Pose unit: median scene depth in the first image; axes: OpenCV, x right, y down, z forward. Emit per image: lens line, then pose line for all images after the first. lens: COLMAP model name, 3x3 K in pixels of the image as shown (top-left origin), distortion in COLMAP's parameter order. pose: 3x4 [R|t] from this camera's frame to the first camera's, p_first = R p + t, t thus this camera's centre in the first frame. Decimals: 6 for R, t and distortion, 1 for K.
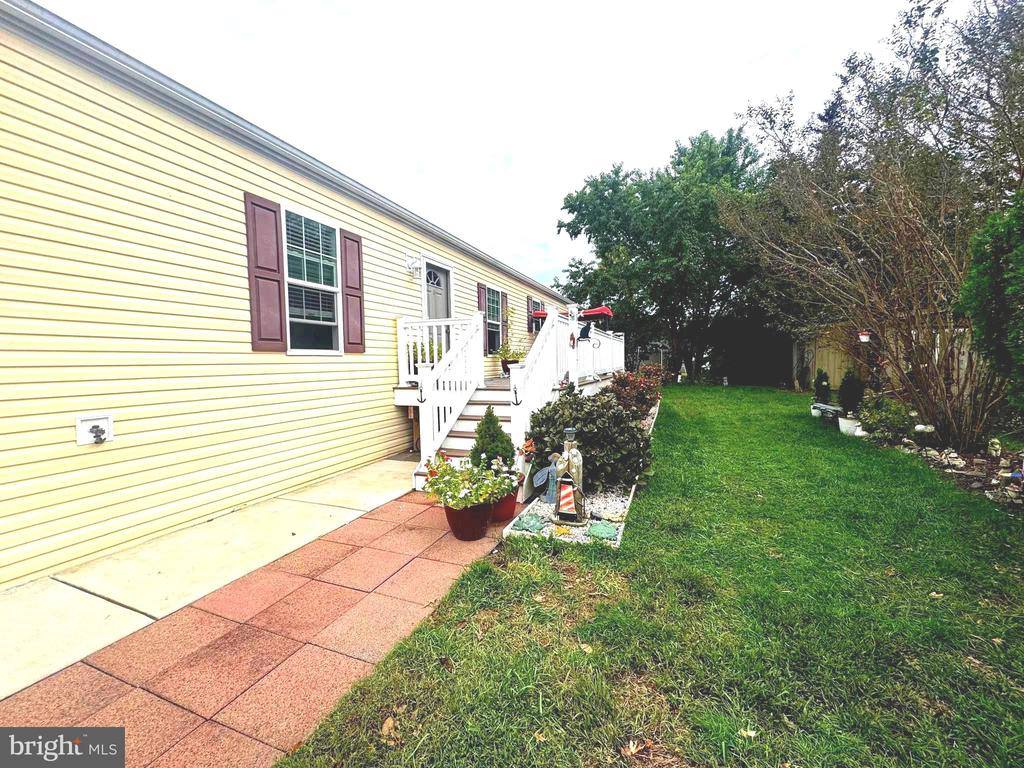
lens RADIAL K [[410.4, 0, 512.8], [0, 410.4, 382.3], [0, 0, 1]] dist [-0.000358, 0.000238]
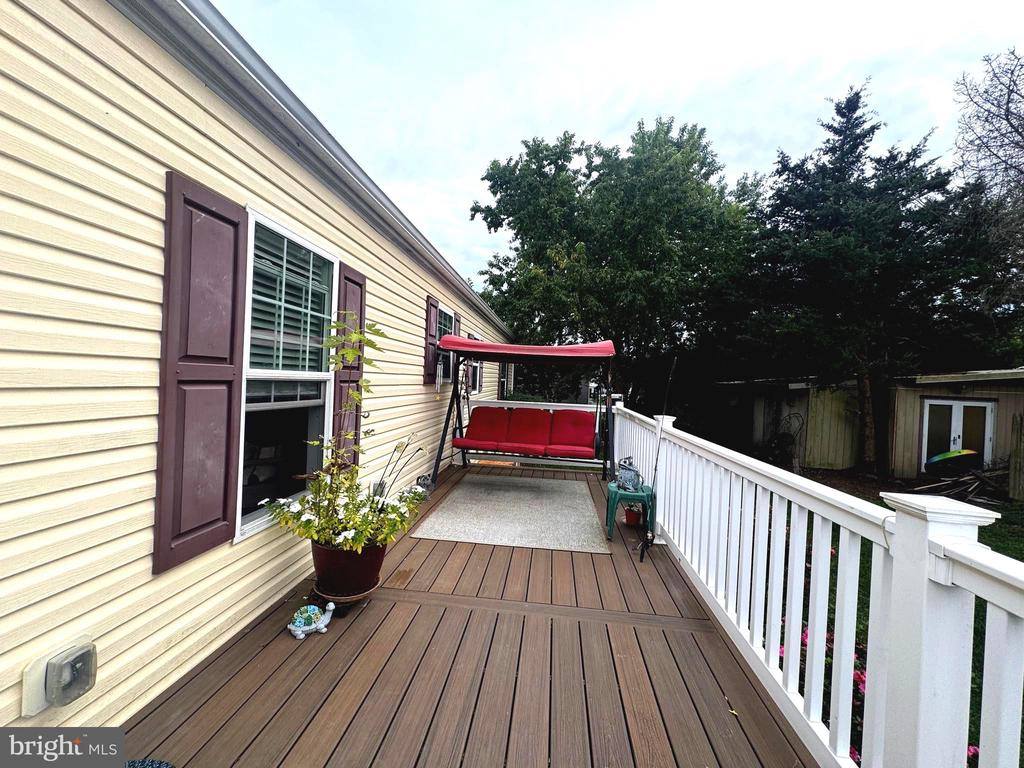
lens RADIAL K [[410.4, 0, 512.8], [0, 410.4, 382.3], [0, 0, 1]] dist [-0.000358, 0.000238]
pose [[0.960648, 0.059168, 0.271395, 0.023918], [-0.048918, 0.997816, -0.044385, -0.243313], [-0.273428, 0.029362, 0.961444, 1.277419]]
